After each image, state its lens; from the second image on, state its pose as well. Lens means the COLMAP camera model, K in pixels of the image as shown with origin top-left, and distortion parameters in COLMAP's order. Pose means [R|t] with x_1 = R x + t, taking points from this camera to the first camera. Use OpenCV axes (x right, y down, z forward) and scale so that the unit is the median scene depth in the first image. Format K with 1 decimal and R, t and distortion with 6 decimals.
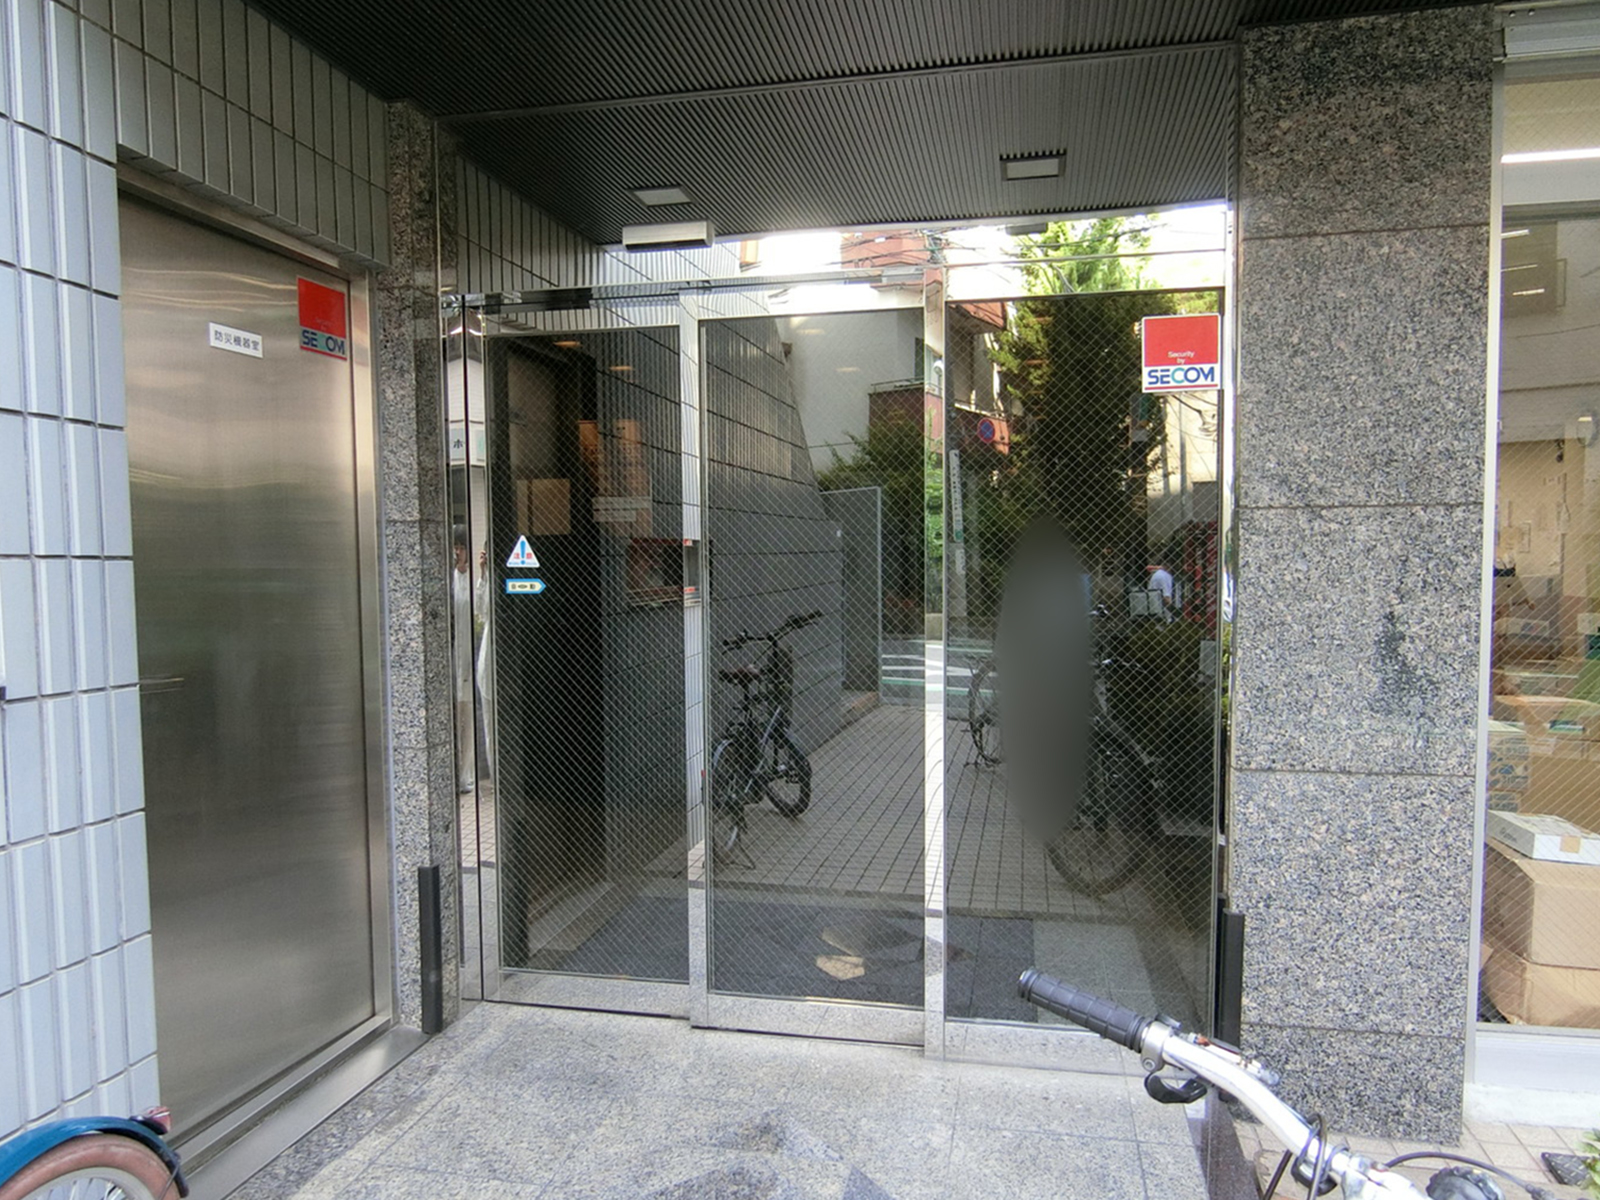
lens RADIAL K [[895.6, 0, 804.3], [0, 895.6, 604.5], [0, 0, 1]] dist [-0.001037, -0.000389]
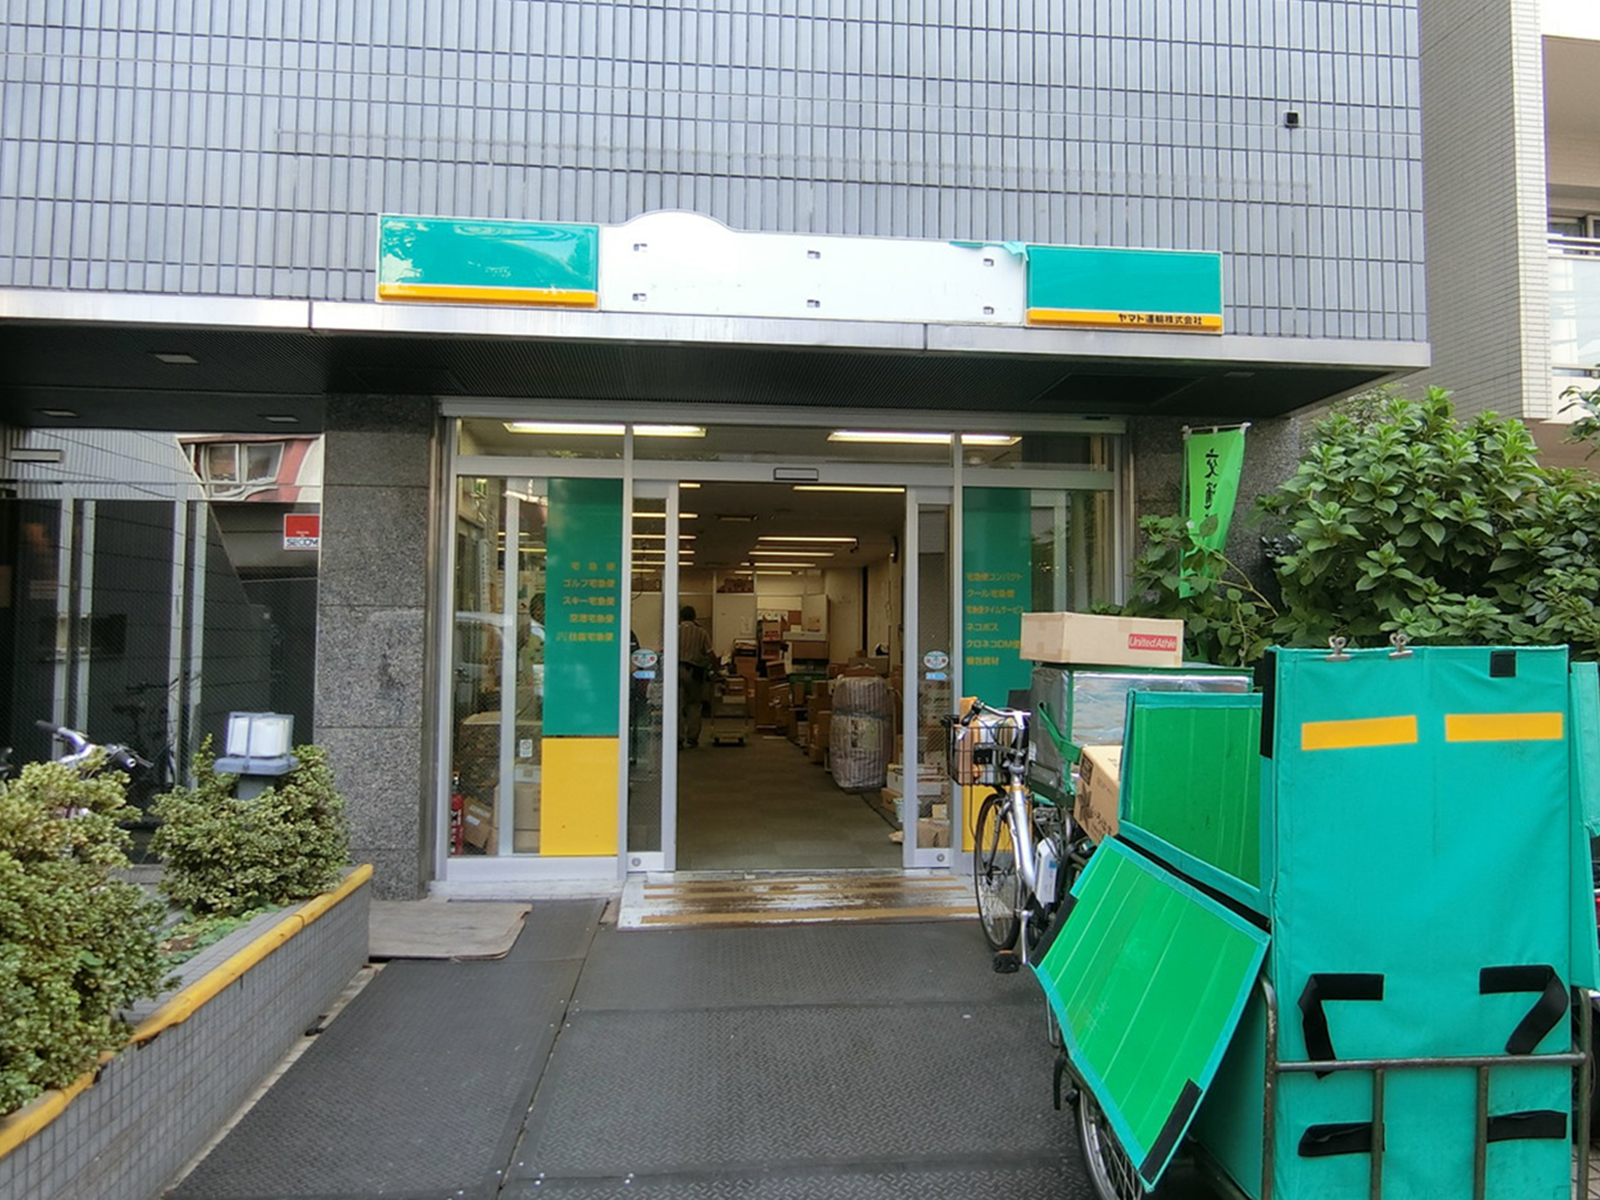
lens RADIAL K [[1084.5, 0, 804.4], [0, 1084.5, 603.9], [0, 0, 1]] dist [-0.003431, -0.001811]
pose [[0.955192, 0.032844, 0.294160, 0.847204], [-0.004956, 0.995460, -0.095055, 0.135301], [-0.295946, 0.089338, 0.951018, -1.871060]]
